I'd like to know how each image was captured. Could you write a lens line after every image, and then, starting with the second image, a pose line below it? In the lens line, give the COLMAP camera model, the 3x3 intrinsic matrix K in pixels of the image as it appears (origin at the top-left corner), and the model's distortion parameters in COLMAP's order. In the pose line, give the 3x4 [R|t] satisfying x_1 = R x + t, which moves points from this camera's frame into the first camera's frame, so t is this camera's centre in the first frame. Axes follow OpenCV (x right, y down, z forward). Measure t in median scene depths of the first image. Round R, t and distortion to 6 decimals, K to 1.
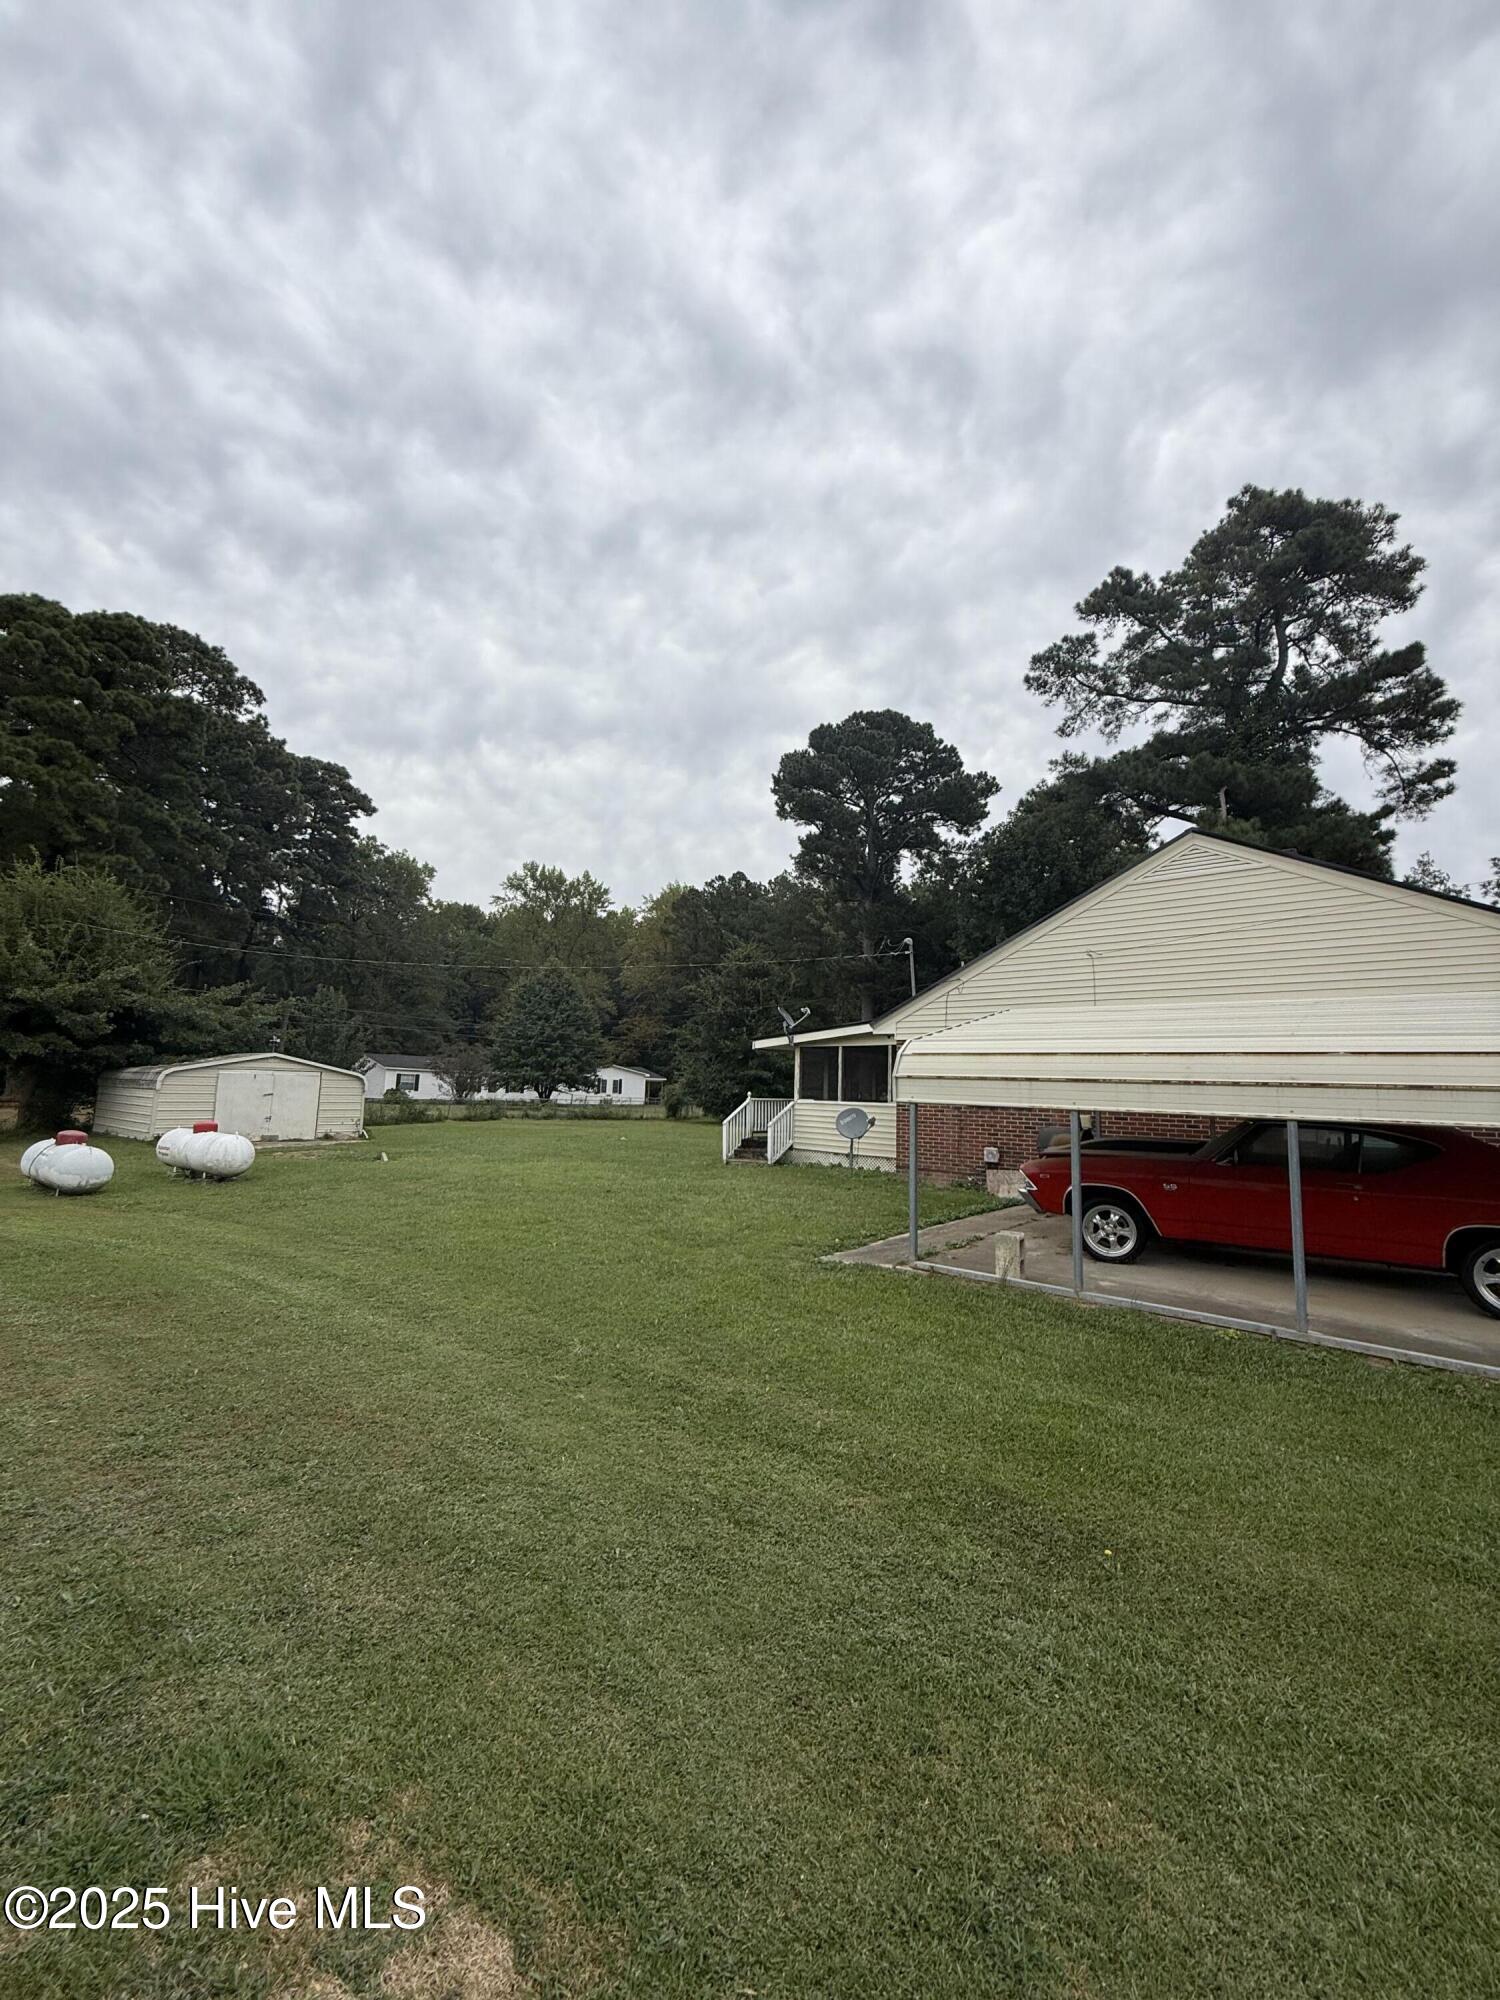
lens RADIAL K [[798.0, 0, 757.1], [0, 798.0, 991.2], [0, 0, 1]] dist [0.009730, 0.000634]
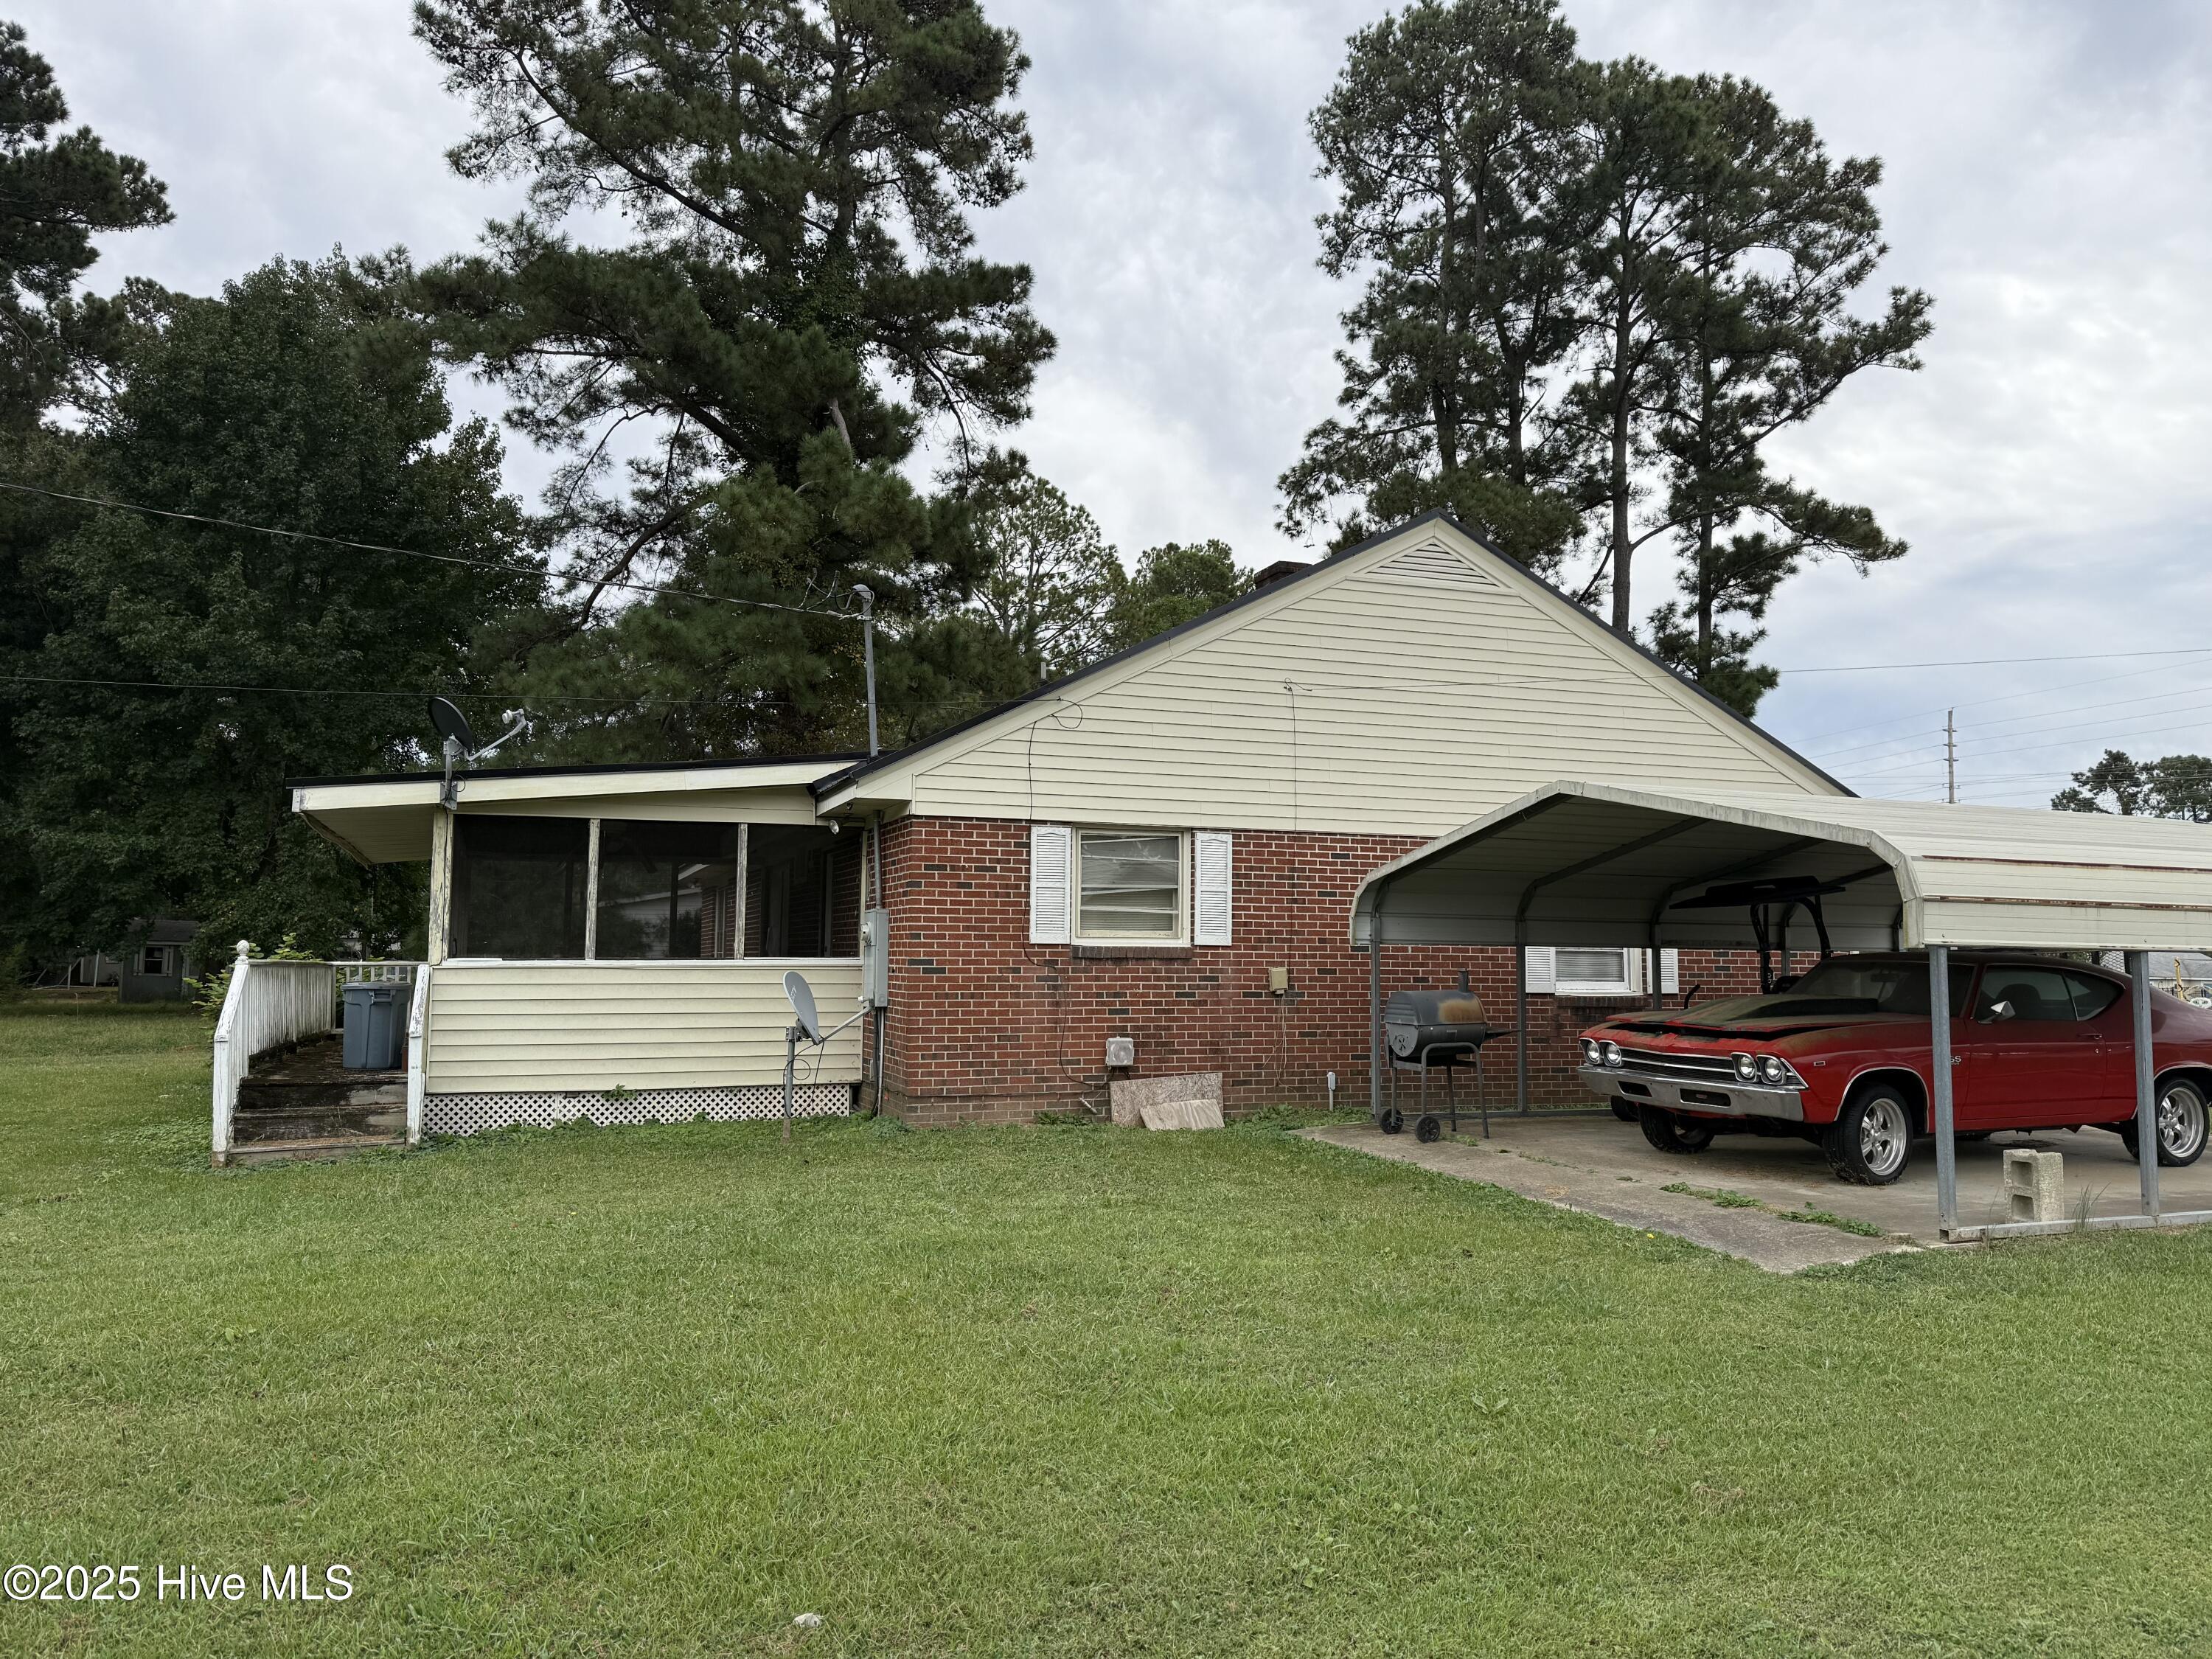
lens RADIAL K [[1545.7, 0, 1106.3], [0, 1545.7, 838.6], [0, 0, 1]] dist [0.088304, -0.080799]
pose [[0.504003, 0.044711, 0.862544, -0.209874], [-0.099155, 0.995052, 0.006359, 0.023692], [-0.857991, -0.088730, 0.505943, 0.192939]]
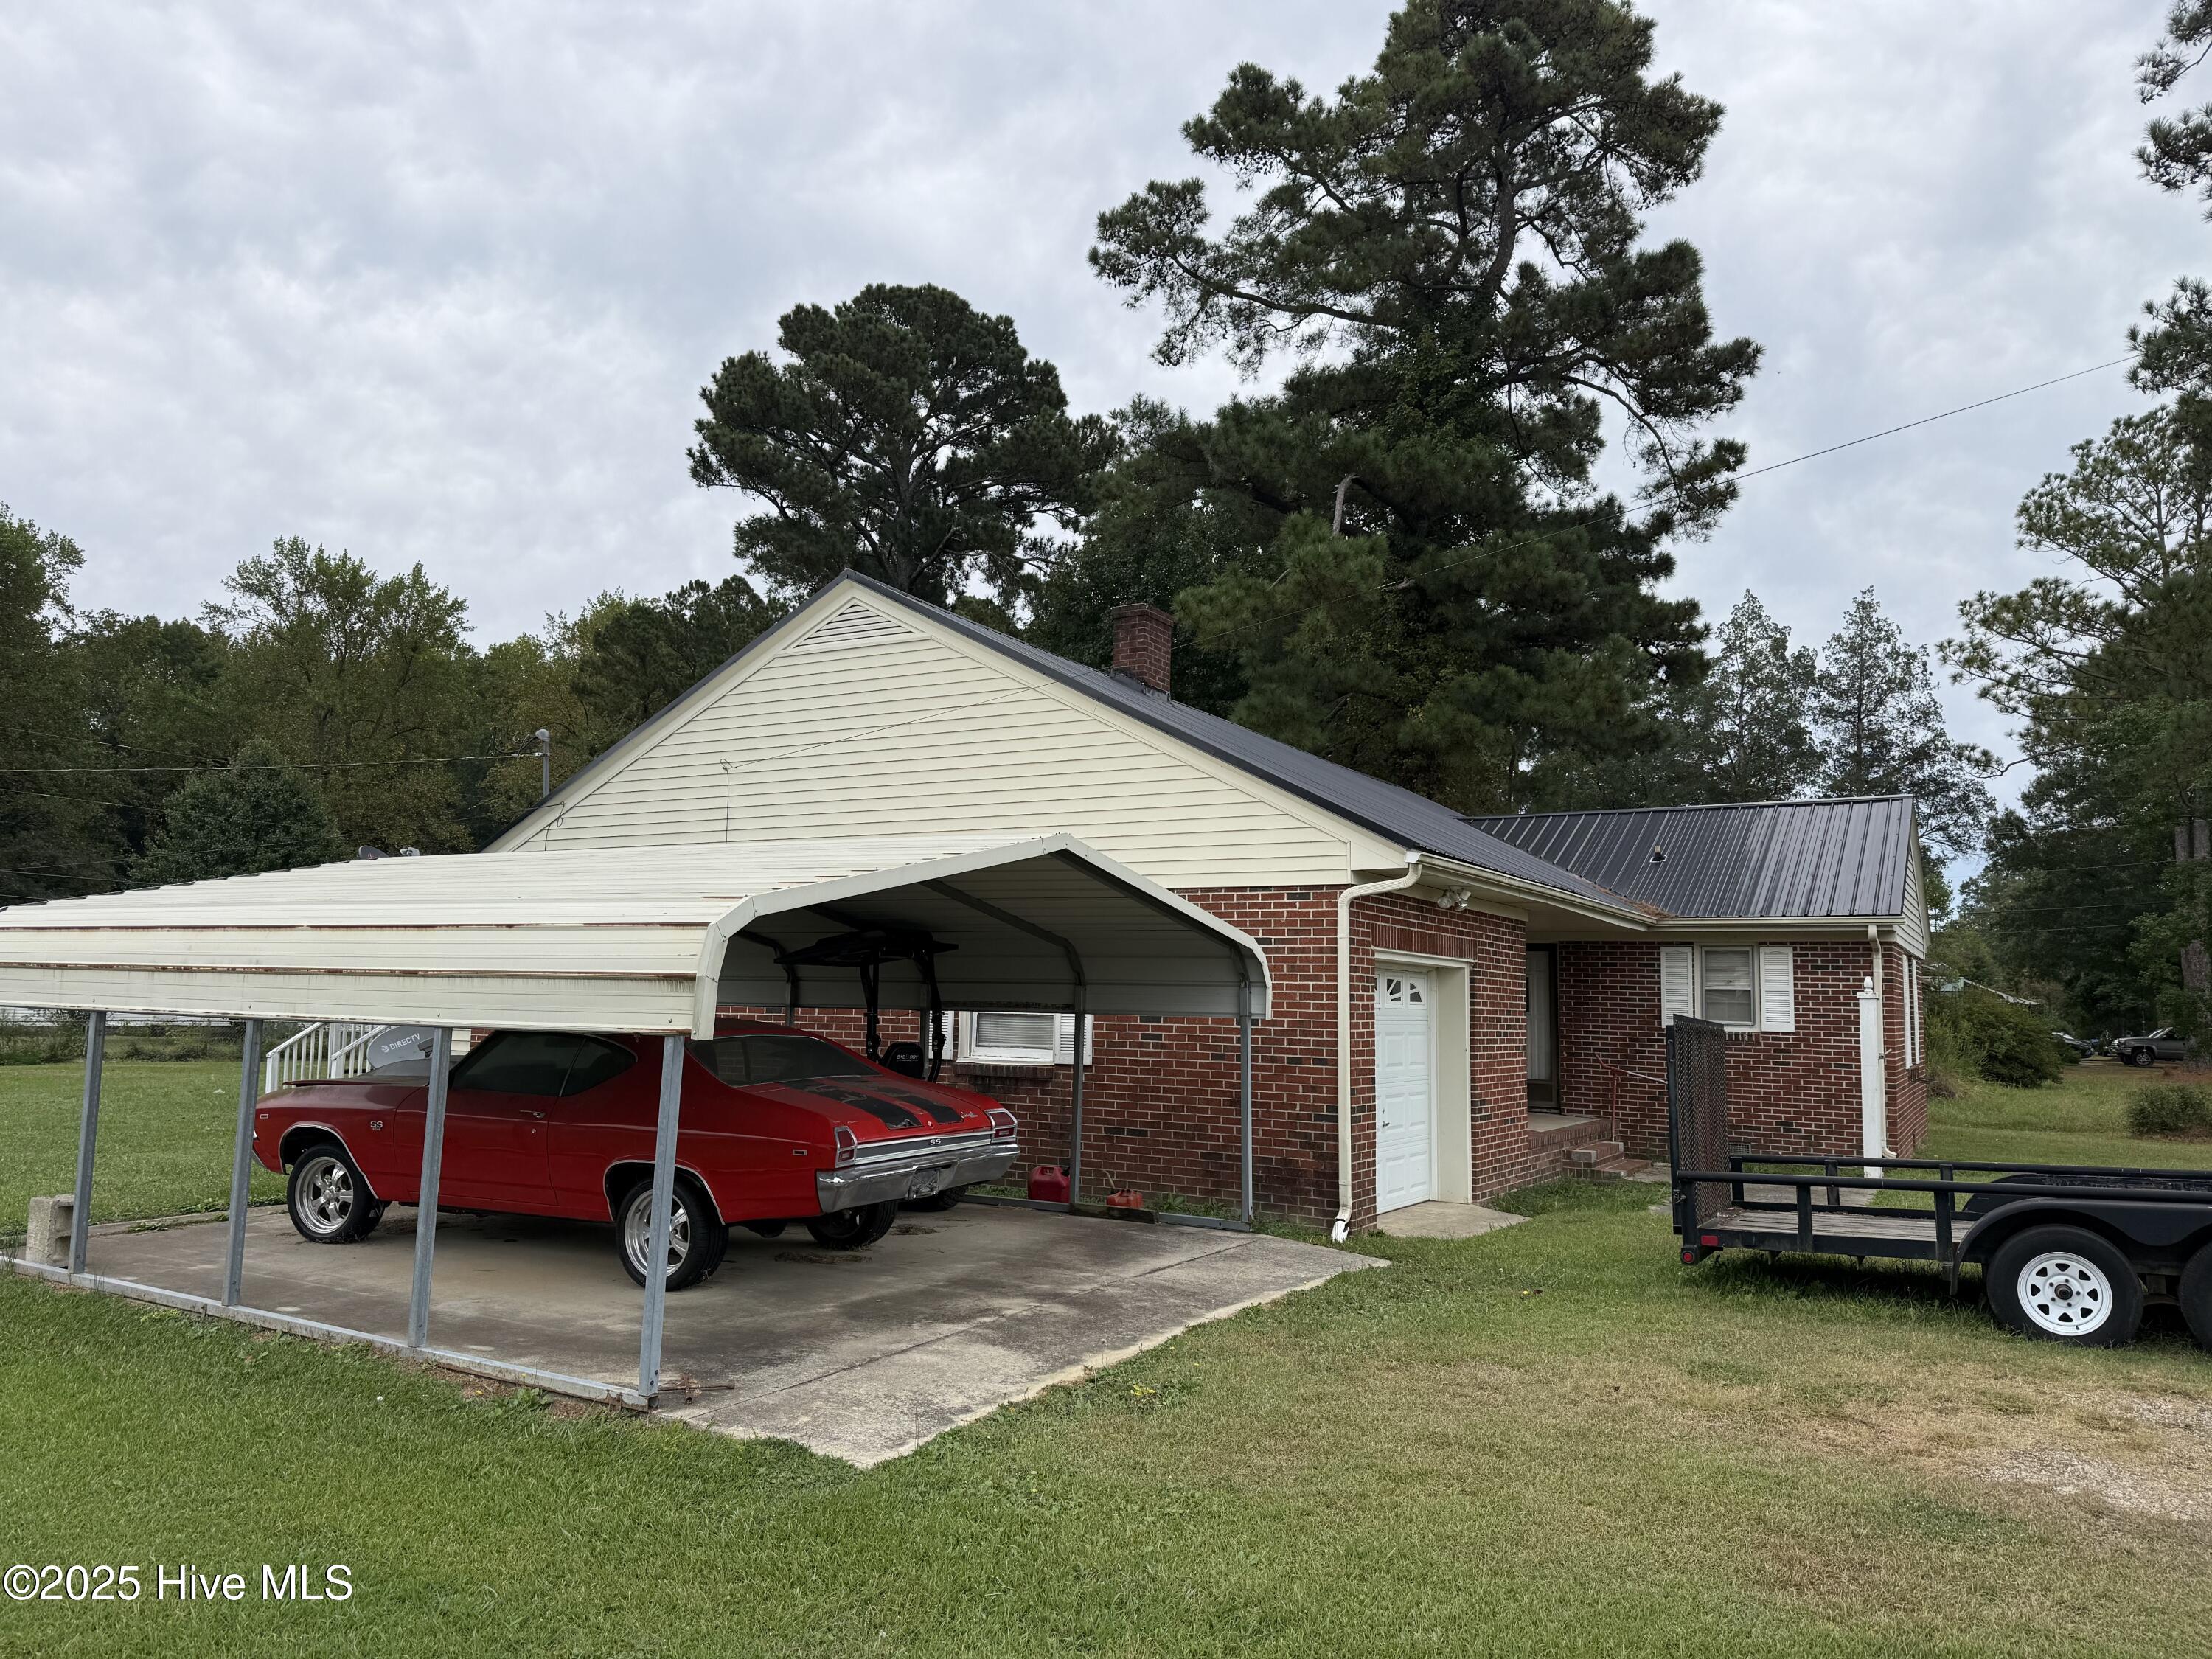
lens RADIAL K [[1545.7, 0, 1099.4], [0, 1545.7, 839.7], [0, 0, 1]] dist [0.088304, -0.080799]
pose [[0.988885, 0.009395, 0.148388, 0.185689], [-0.012325, 0.999747, 0.018838, -0.005827], [-0.148174, -0.020457, 0.988750, -0.080463]]
